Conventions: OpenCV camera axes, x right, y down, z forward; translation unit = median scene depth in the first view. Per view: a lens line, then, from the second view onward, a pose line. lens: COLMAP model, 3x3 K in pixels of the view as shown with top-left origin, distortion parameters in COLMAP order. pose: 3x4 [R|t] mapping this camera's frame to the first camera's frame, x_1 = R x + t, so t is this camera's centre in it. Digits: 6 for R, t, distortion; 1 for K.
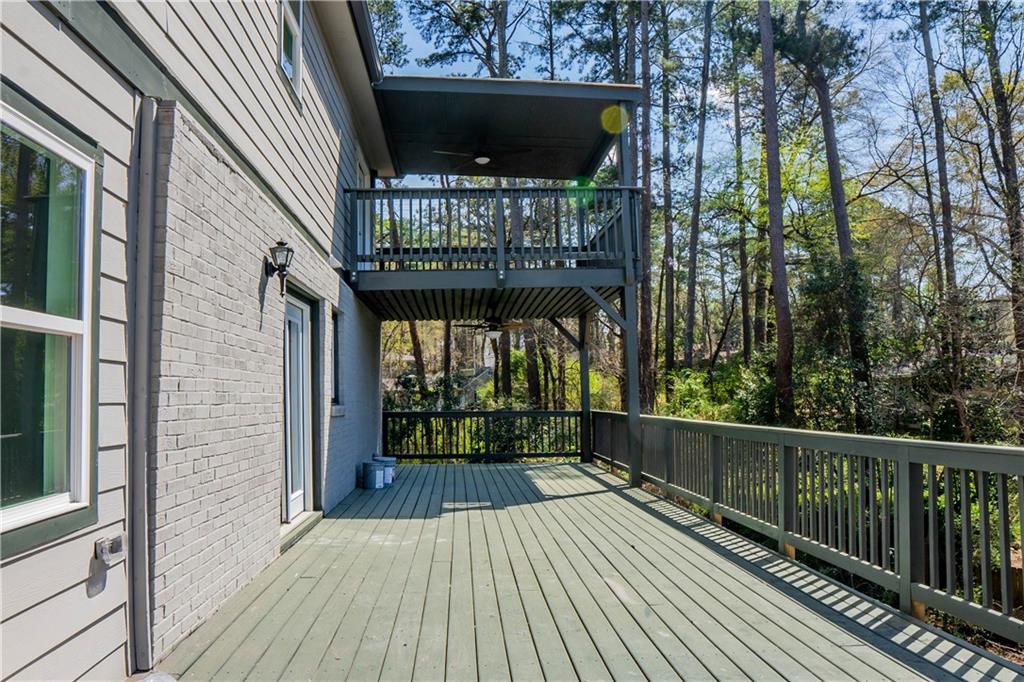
lens RADIAL K [[729.1, 0, 512.0], [0, 729.1, 341.0], [0, 0, 1]] dist [-0.002495, -0.000377]
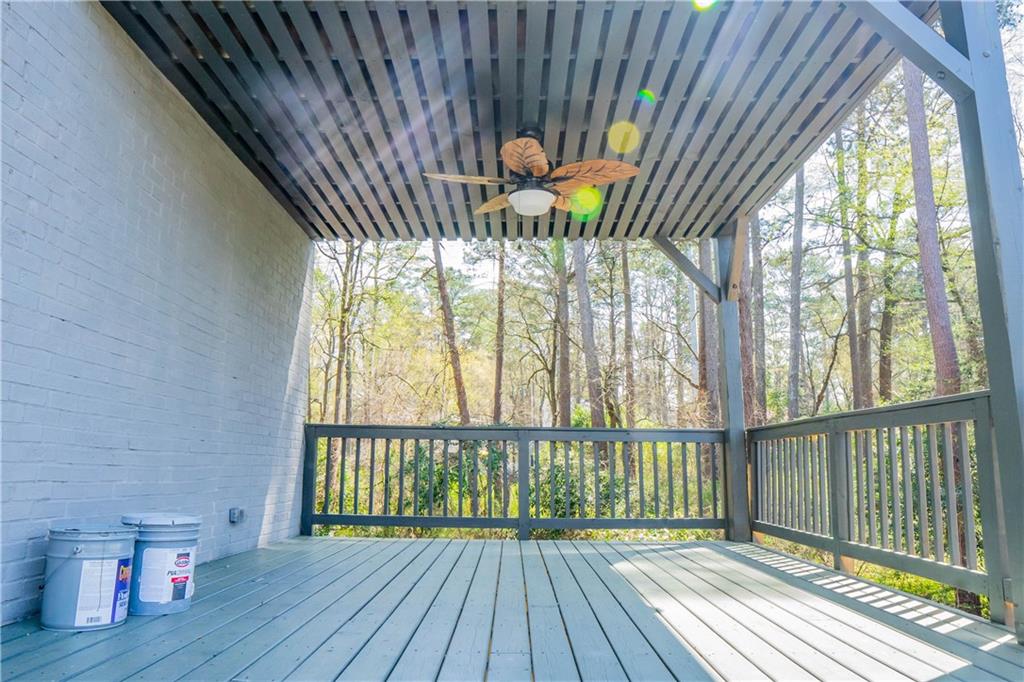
lens RADIAL K [[729.1, 0, 512.0], [0, 729.1, 341.0], [0, 0, 1]] dist [-0.002495, -0.000377]
pose [[0.996667, 0.005131, -0.081420, -0.003433], [-0.012611, 0.995714, -0.091625, 0.086681], [0.080601, 0.092346, 0.992459, 0.534377]]
